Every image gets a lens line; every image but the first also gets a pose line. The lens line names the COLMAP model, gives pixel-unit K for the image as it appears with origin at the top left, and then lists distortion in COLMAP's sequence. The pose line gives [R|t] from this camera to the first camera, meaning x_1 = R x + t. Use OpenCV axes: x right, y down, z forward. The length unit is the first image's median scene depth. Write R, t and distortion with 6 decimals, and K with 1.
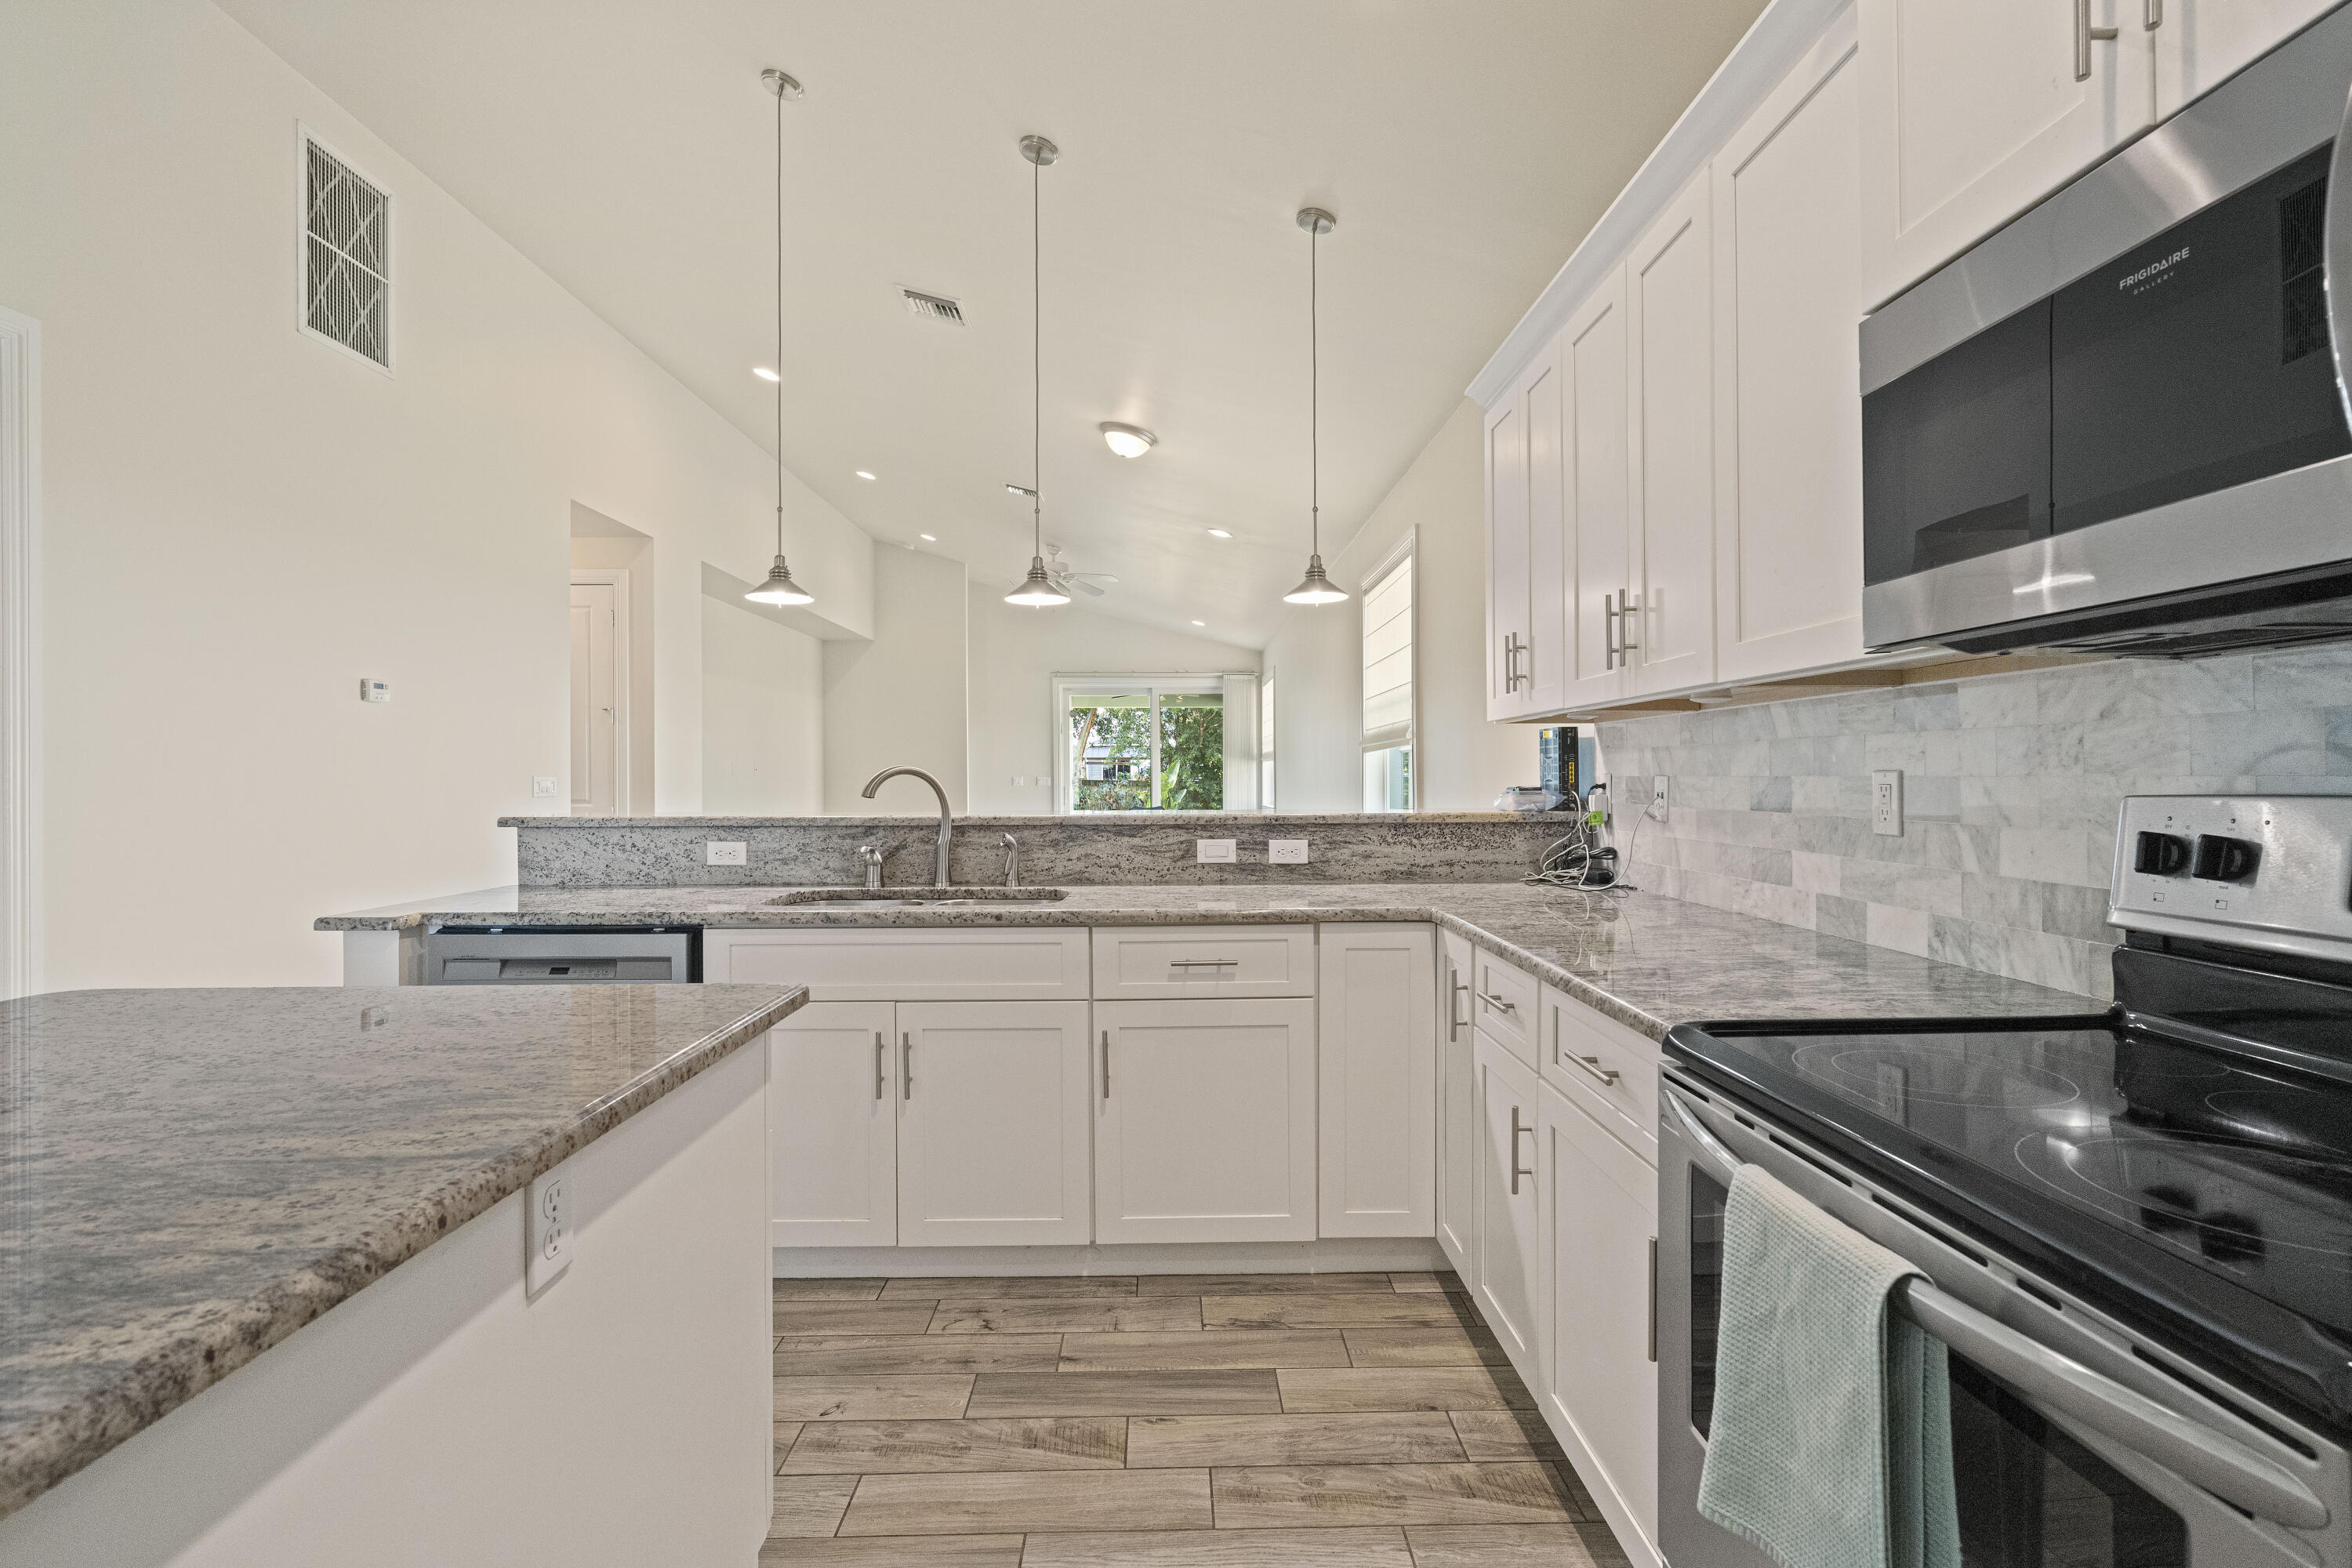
lens RADIAL K [[1066.0, 0, 1179.2], [0, 1066.0, 766.9], [0, 0, 1]] dist [-0.010008, 0.004363]
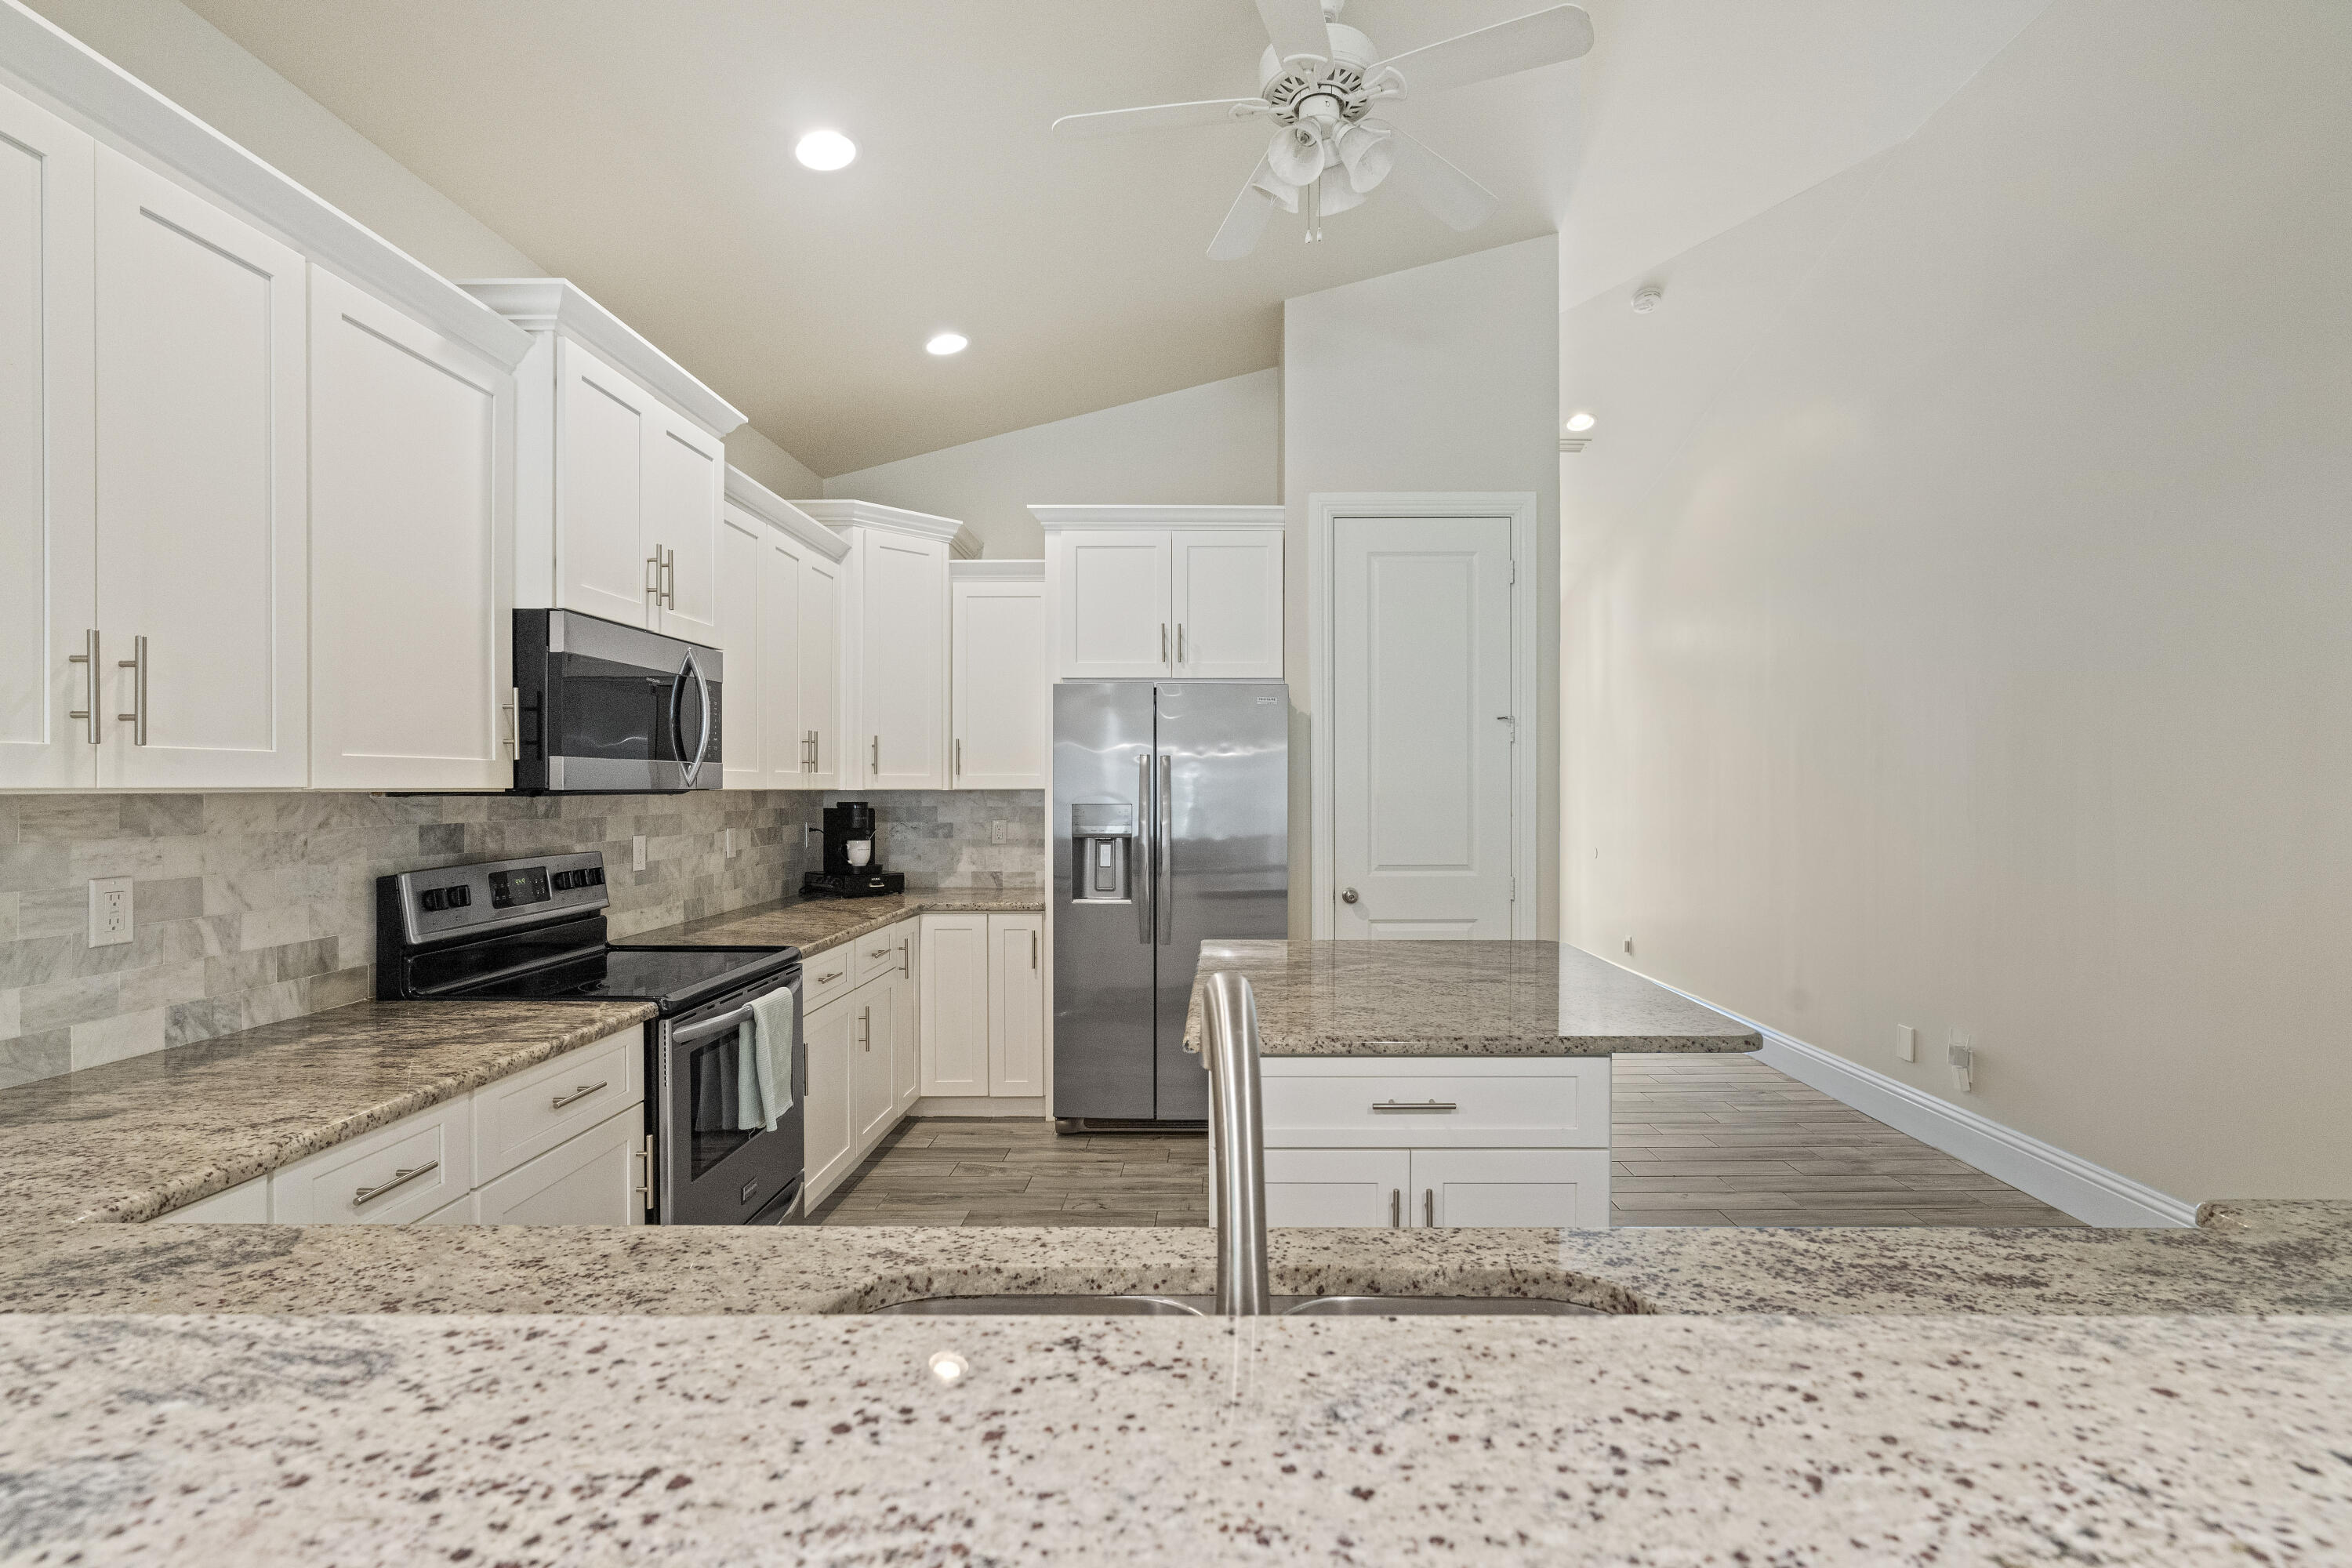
lens RADIAL K [[1066.0, 0, 1210.9], [0, 1066.0, 793.0], [0, 0, 1]] dist [-0.010008, 0.004363]
pose [[-0.999489, 0.005270, 0.031542, -0.286311], [0.005138, 0.999978, -0.004250, -0.050979], [-0.031564, -0.004086, -0.999493, 1.527194]]
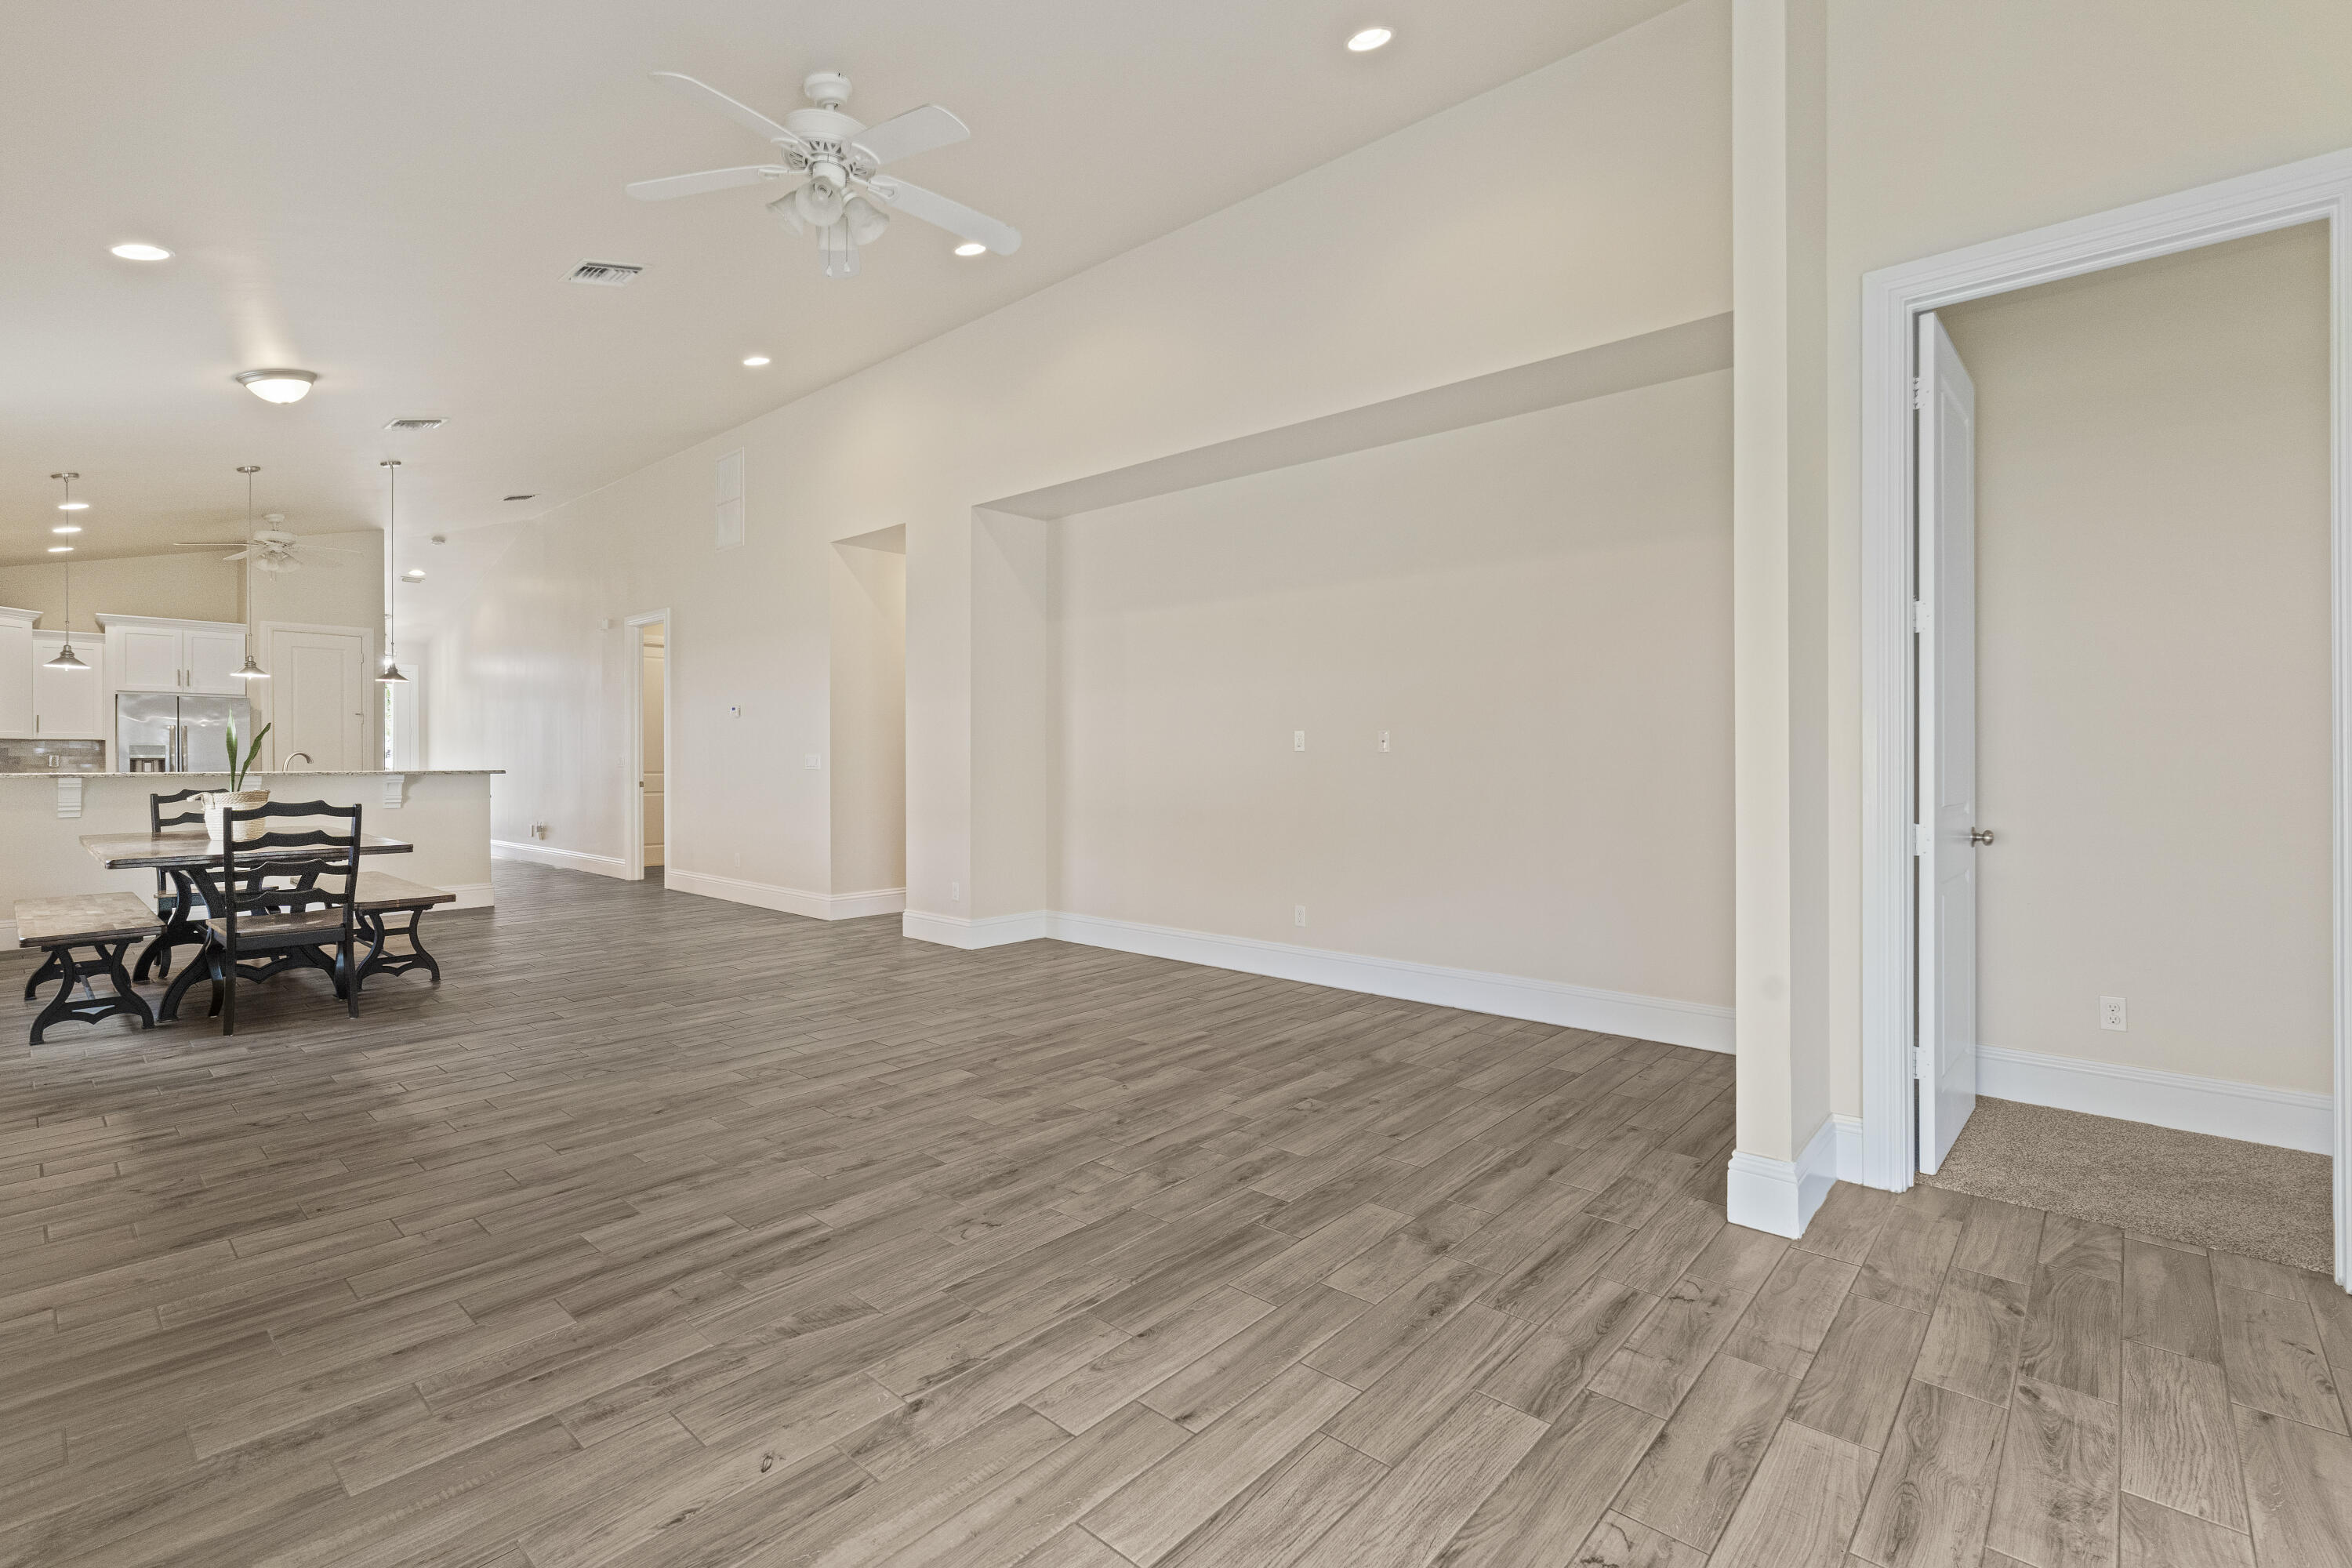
lens RADIAL K [[1066.0, 0, 1192.8], [0, 1066.0, 754.3], [0, 0, 1]] dist [-0.010008, 0.004363]
pose [[-0.677844, 0.004511, -0.735192, 0.222976], [0.010887, 0.999933, -0.003903, 0.053913], [0.735125, -0.010650, -0.677848, 5.604493]]
